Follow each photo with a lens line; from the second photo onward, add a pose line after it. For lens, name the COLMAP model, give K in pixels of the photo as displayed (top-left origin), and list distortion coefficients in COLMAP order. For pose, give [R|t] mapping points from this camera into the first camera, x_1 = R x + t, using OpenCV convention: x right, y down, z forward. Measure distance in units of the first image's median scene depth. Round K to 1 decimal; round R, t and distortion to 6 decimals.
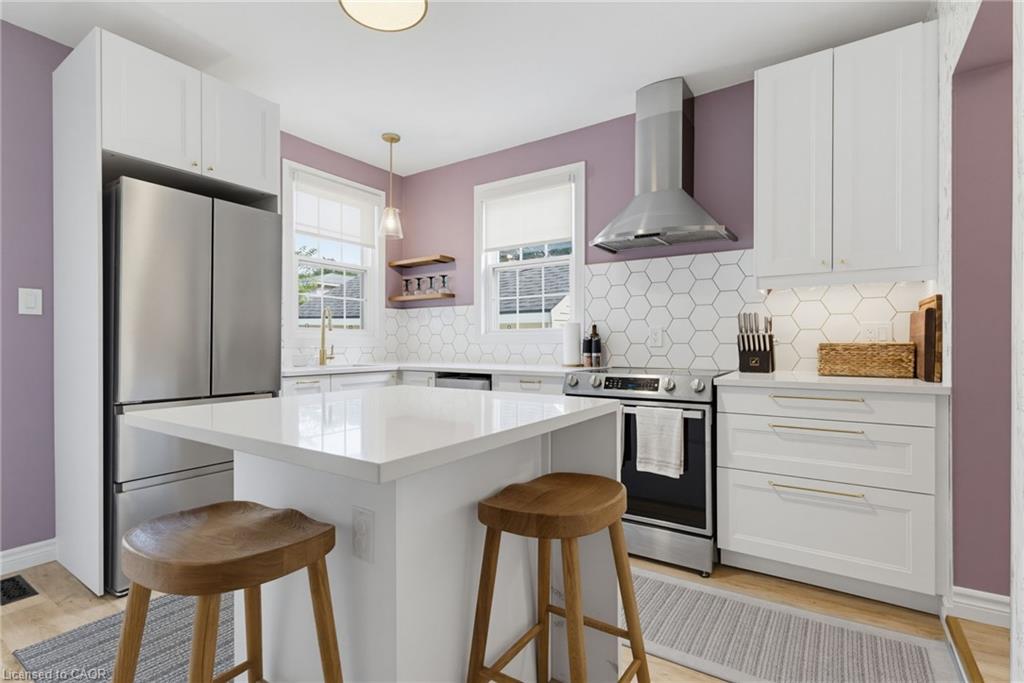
lens RADIAL K [[492.2, 0, 510.5], [0, 492.2, 340.7], [0, 0, 1]] dist [0.001560, 0.000728]
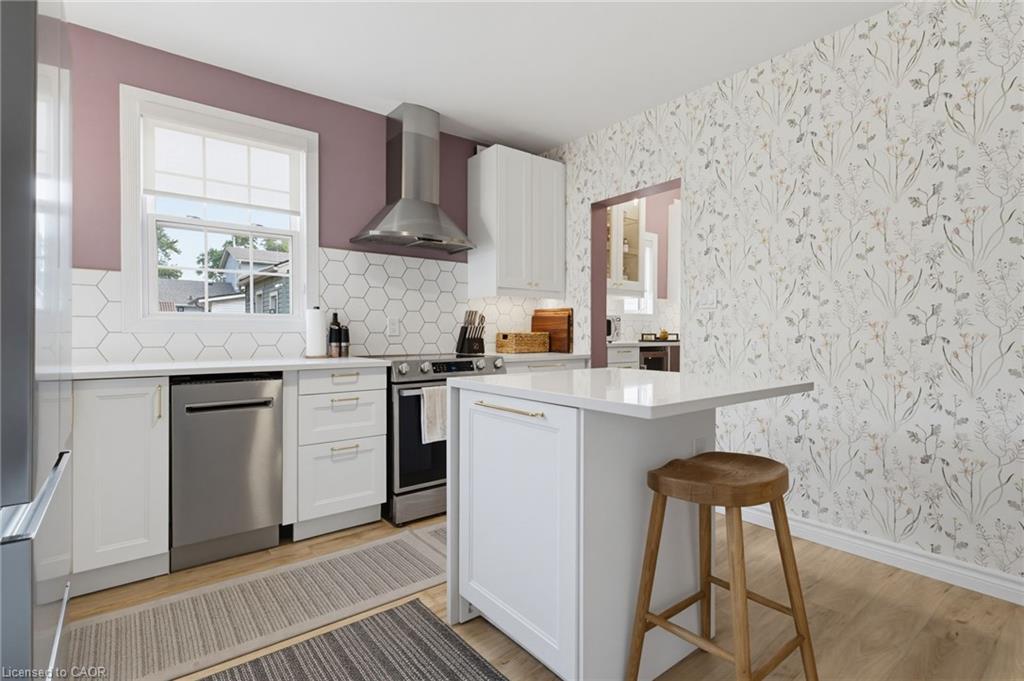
lens RADIAL K [[492.2, 0, 513.3], [0, 492.2, 339.8], [0, 0, 1]] dist [0.001560, 0.000728]
pose [[0.302624, -0.011062, 0.953046, -0.648728], [-0.006932, 0.999881, 0.013807, 0.004092], [-0.953085, -0.010785, 0.302512, 0.393023]]
